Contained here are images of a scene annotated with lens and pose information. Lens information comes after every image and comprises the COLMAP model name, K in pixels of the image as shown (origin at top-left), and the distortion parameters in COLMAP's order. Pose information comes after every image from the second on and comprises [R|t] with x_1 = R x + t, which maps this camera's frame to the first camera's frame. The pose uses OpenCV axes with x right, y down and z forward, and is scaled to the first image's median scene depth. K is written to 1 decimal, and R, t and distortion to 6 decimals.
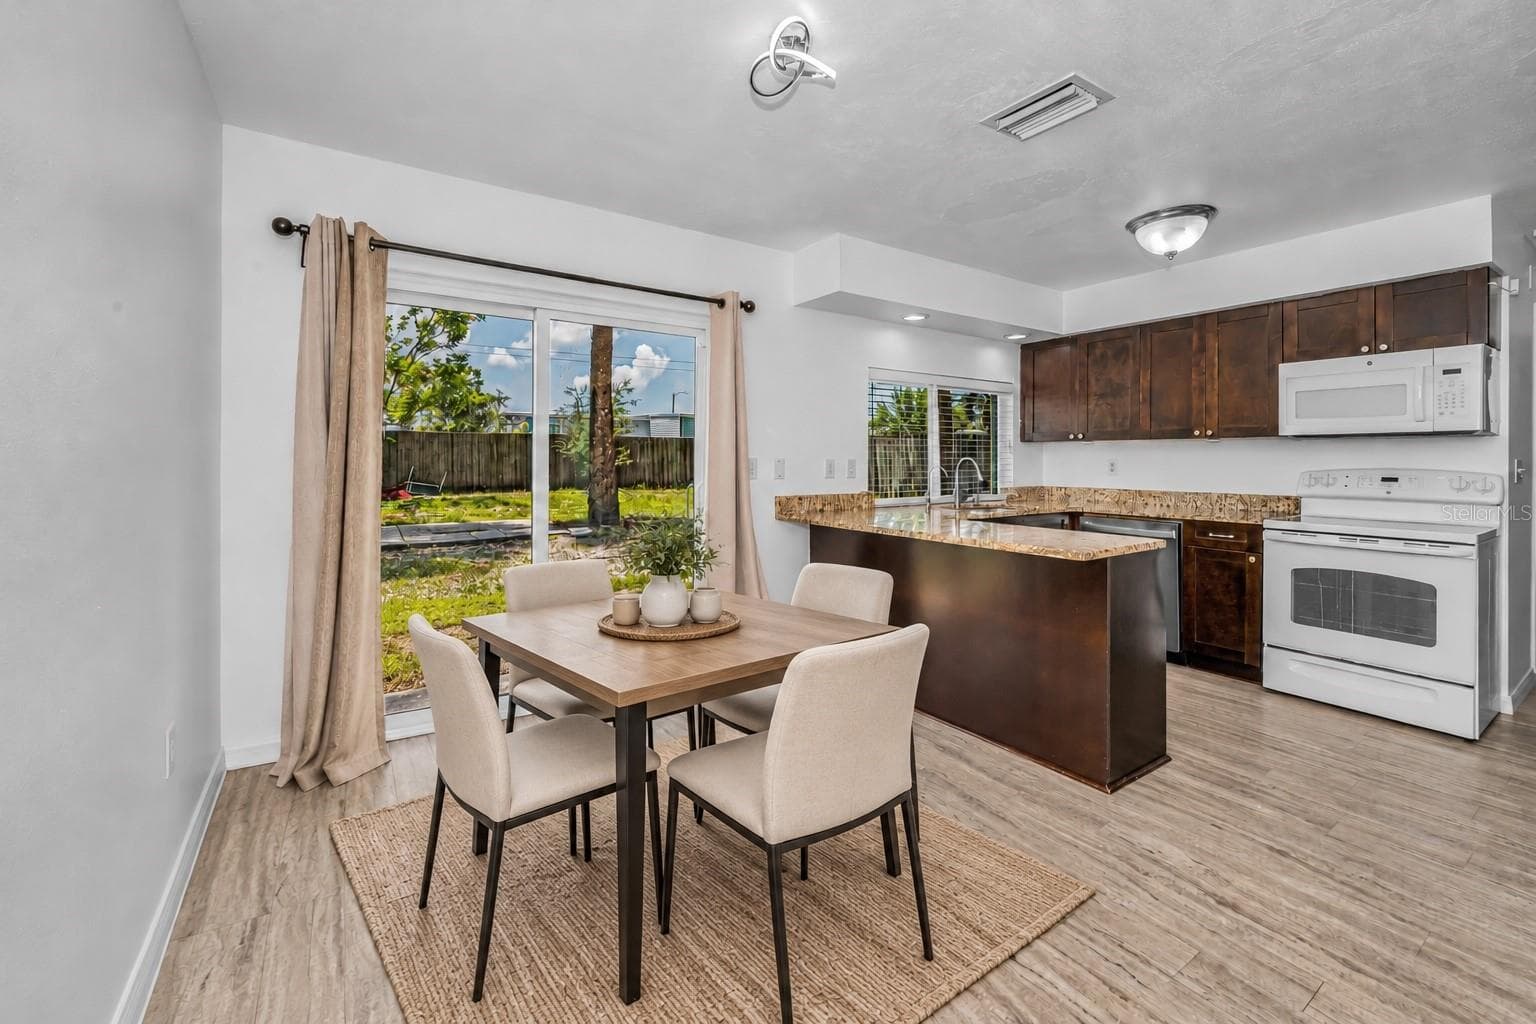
lens RADIAL K [[627.7, 0, 765.7], [0, 627.7, 463.5], [0, 0, 1]] dist [0.002925, 0.000489]
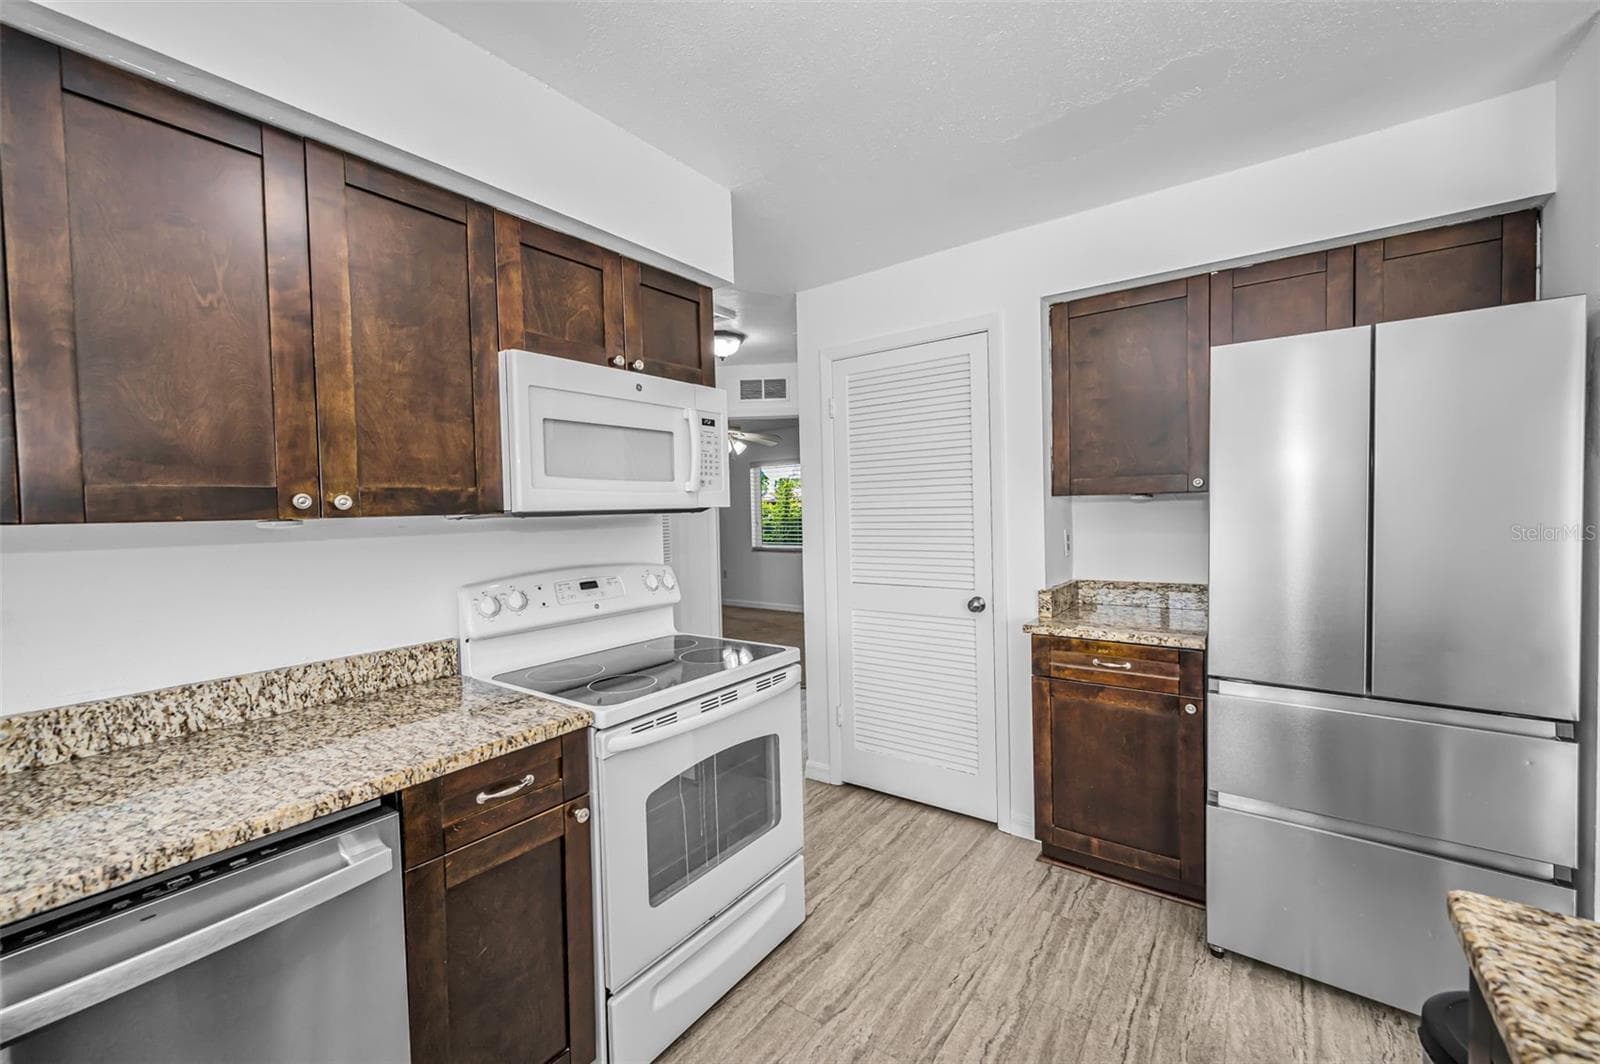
lens RADIAL K [[629.5, 0, 793.8], [0, 629.5, 529.3], [0, 0, 1]] dist [-0.000172, 0.000119]
pose [[-0.339652, -0.027650, 0.940145, 0.335699], [0.026325, 0.998897, 0.038889, -0.044357], [-0.940183, 0.037958, -0.338549, 0.968832]]
